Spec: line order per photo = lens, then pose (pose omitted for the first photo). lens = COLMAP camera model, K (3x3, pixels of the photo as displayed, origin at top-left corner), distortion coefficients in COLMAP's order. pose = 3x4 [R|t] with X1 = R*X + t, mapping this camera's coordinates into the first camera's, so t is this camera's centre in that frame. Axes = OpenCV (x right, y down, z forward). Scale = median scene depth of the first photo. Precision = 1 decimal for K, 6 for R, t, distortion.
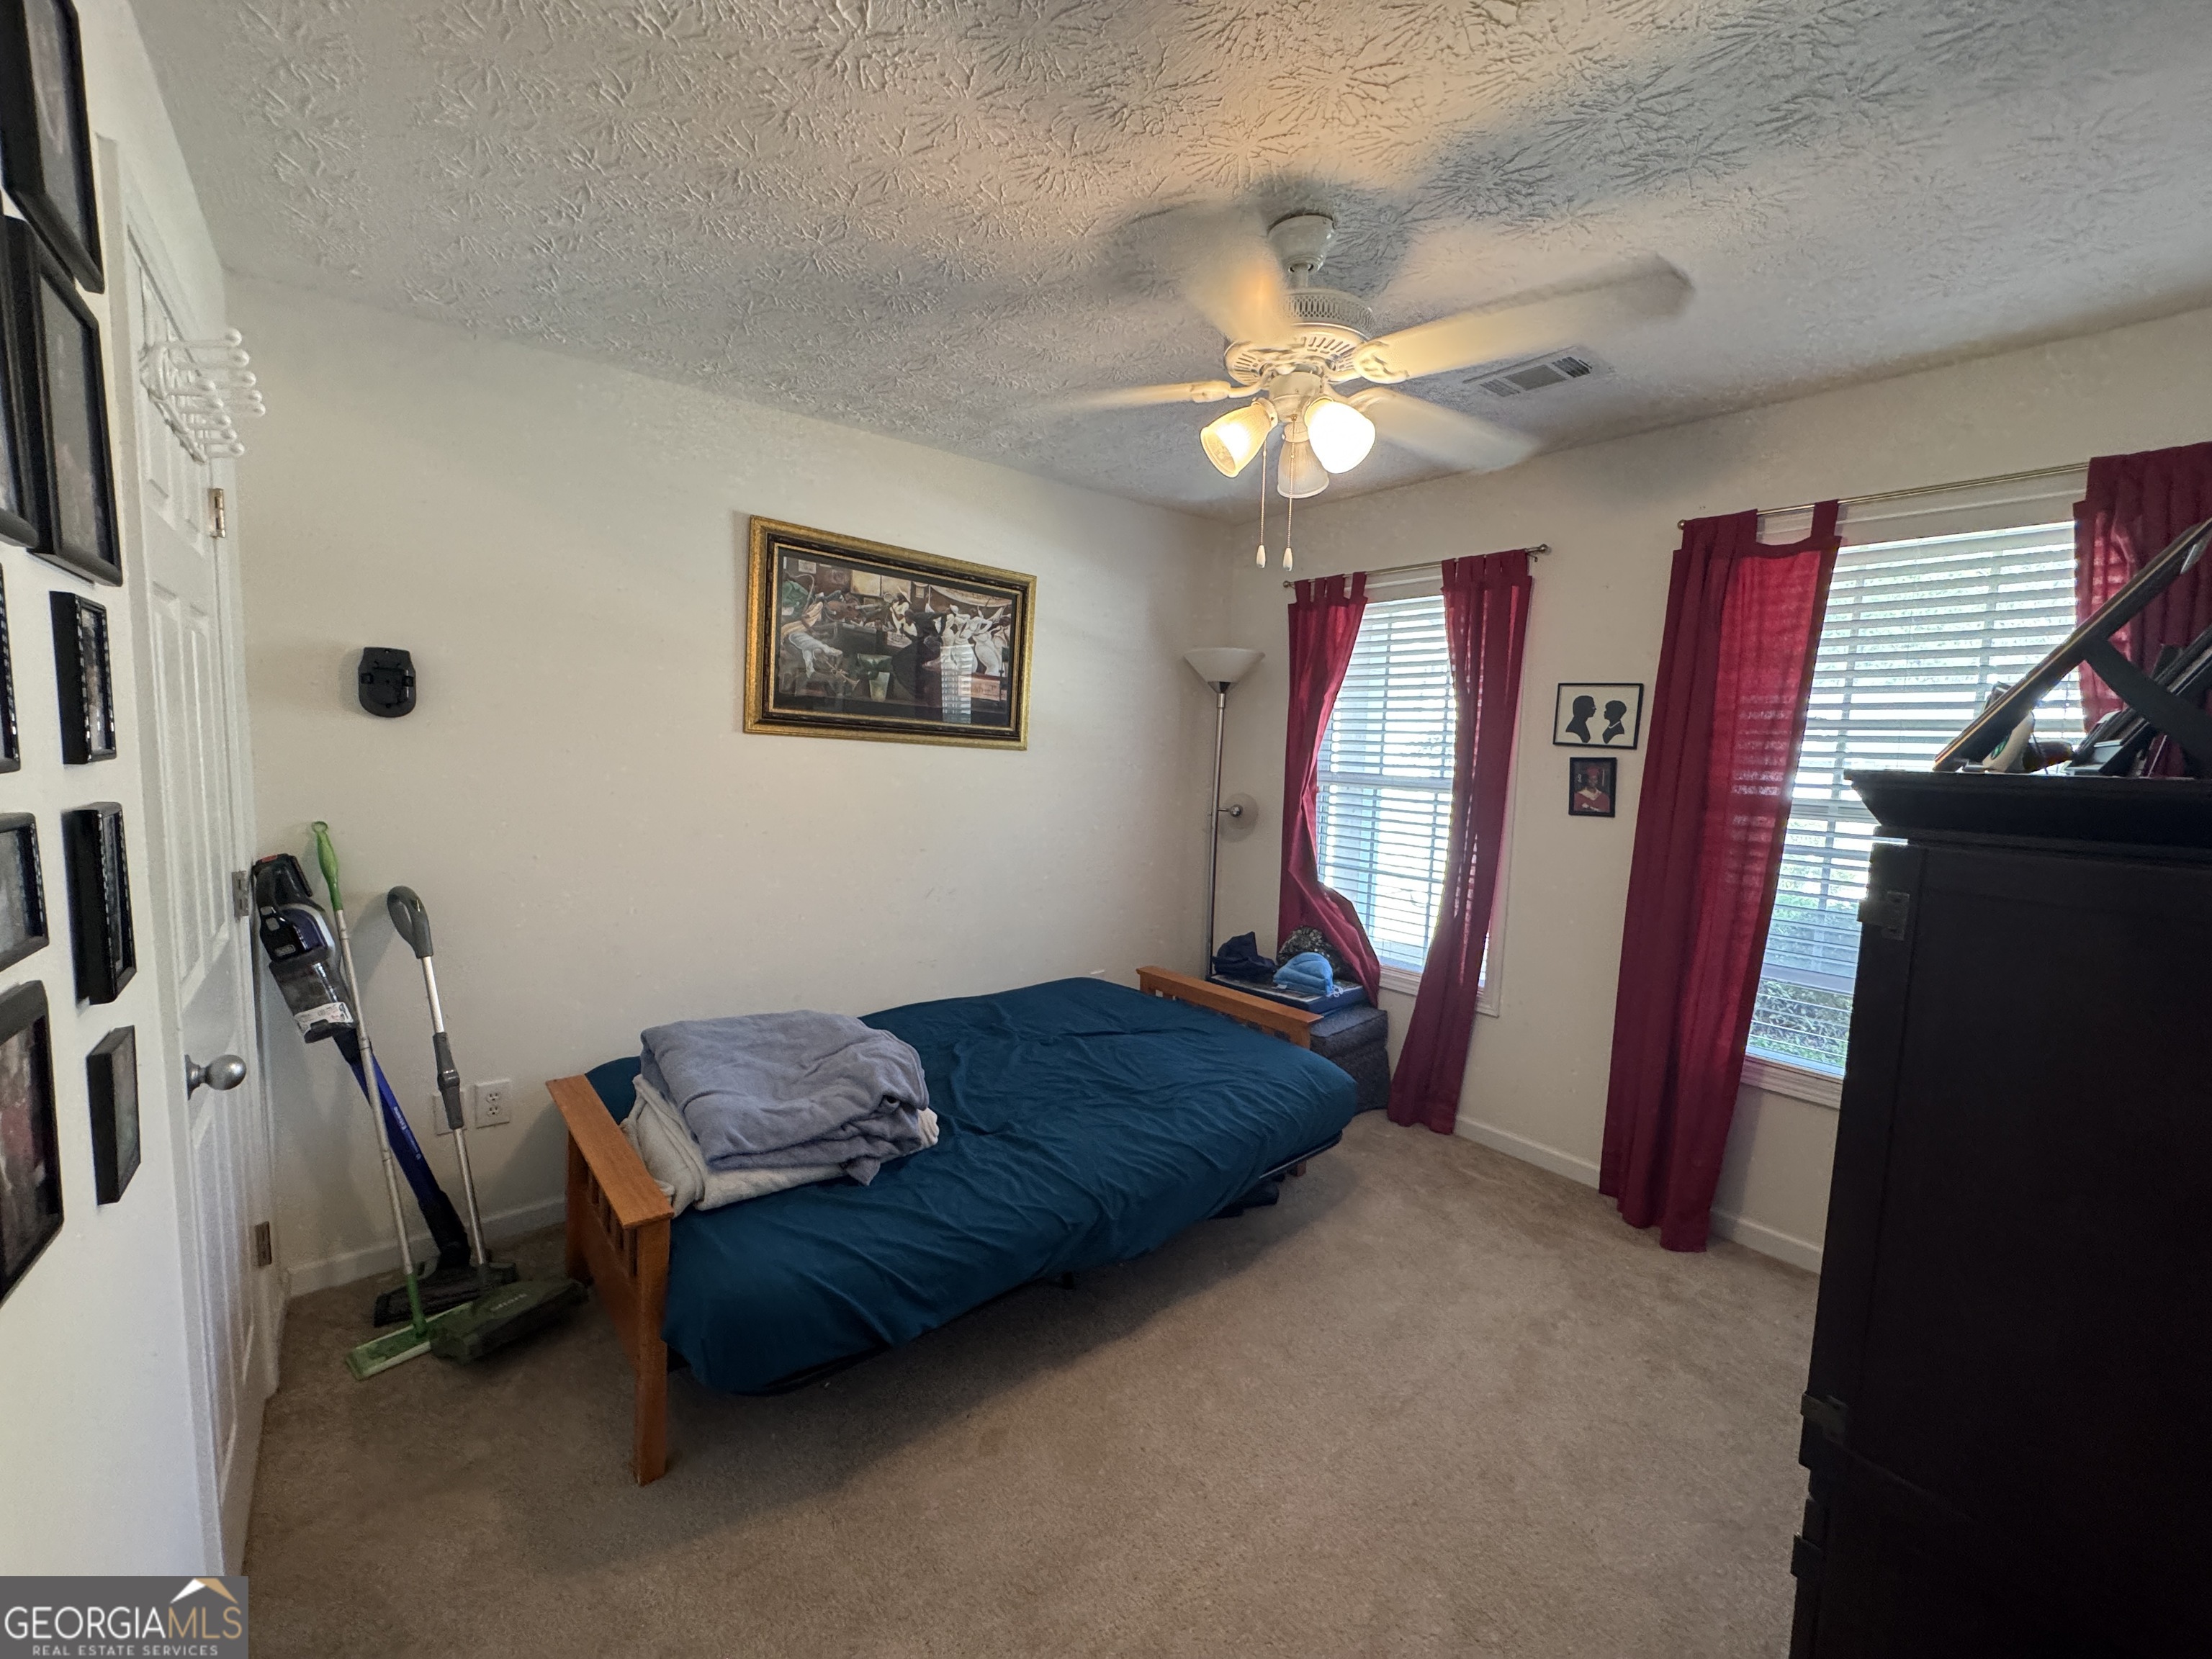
lens RADIAL K [[887.5, 0, 1105.1], [0, 887.5, 839.3], [0, 0, 1]] dist [-0.003704, 0.000757]
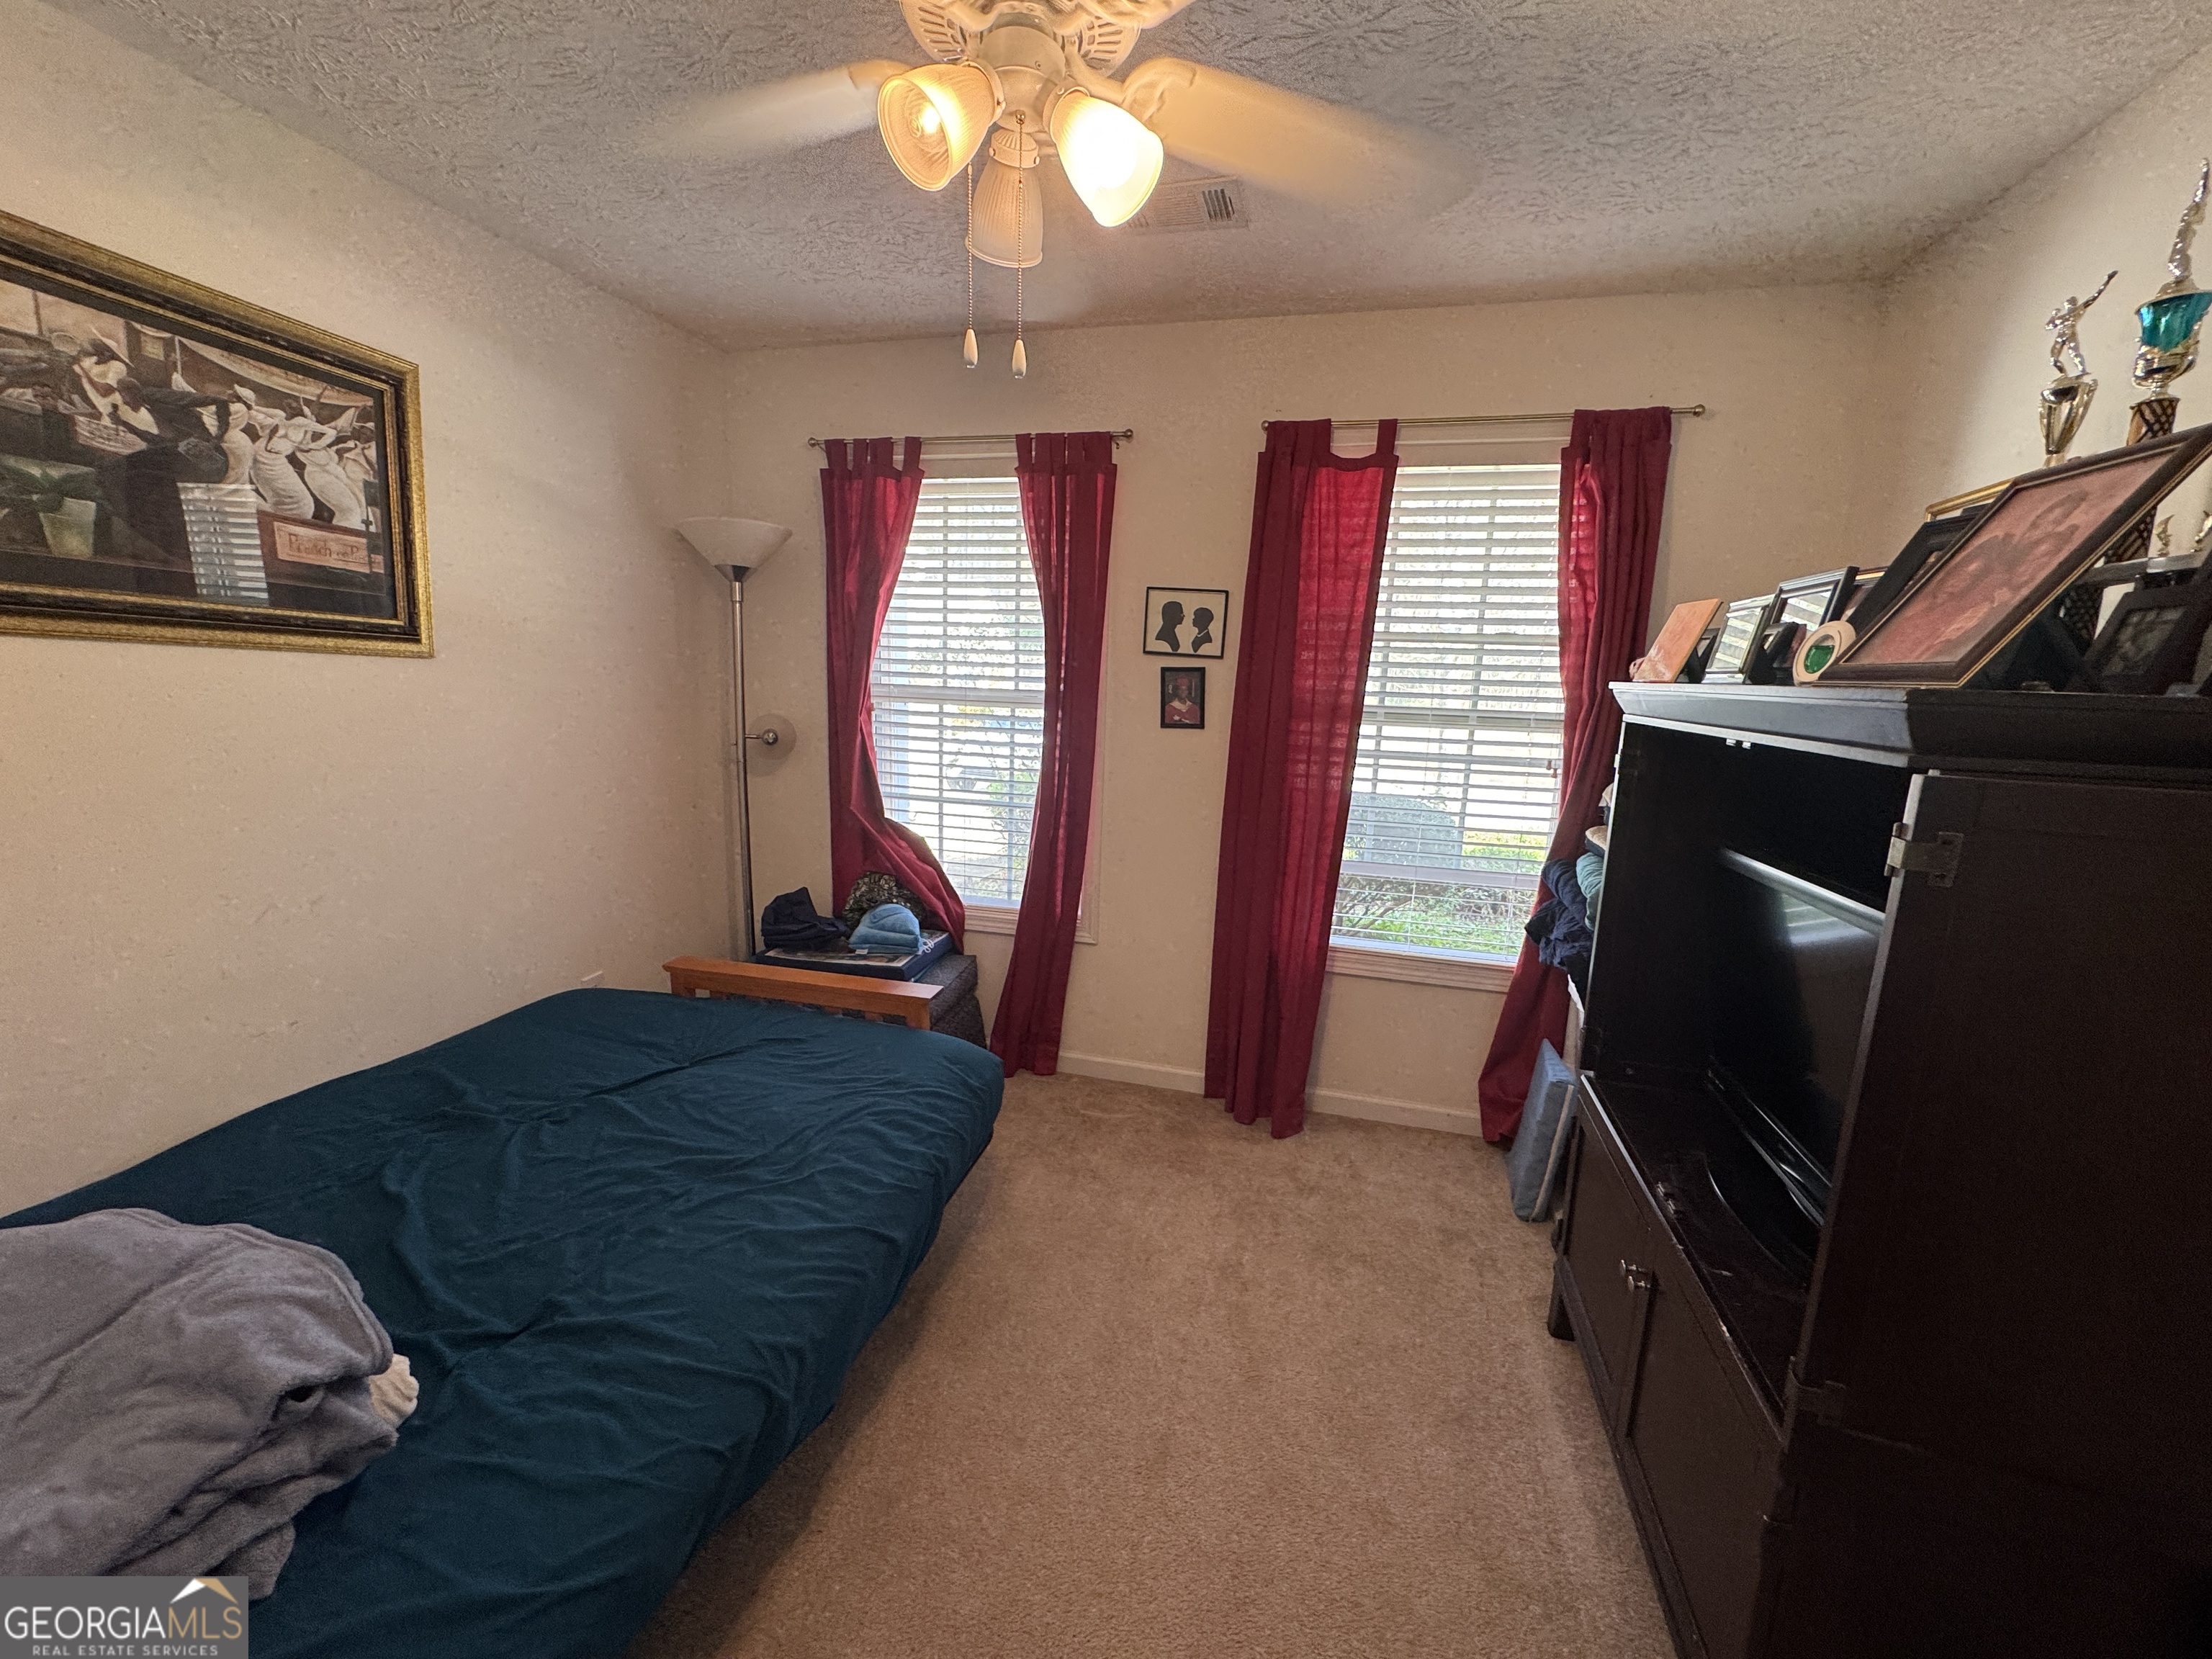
lens RADIAL K [[887.5, 0, 1110.8], [0, 887.5, 832.2], [0, 0, 1]] dist [-0.003704, 0.000757]
pose [[0.811747, -0.109528, 0.573647, -0.086766], [0.054790, 0.992206, 0.111913, -0.026945], [-0.581433, -0.059415, 0.811422, 0.255023]]
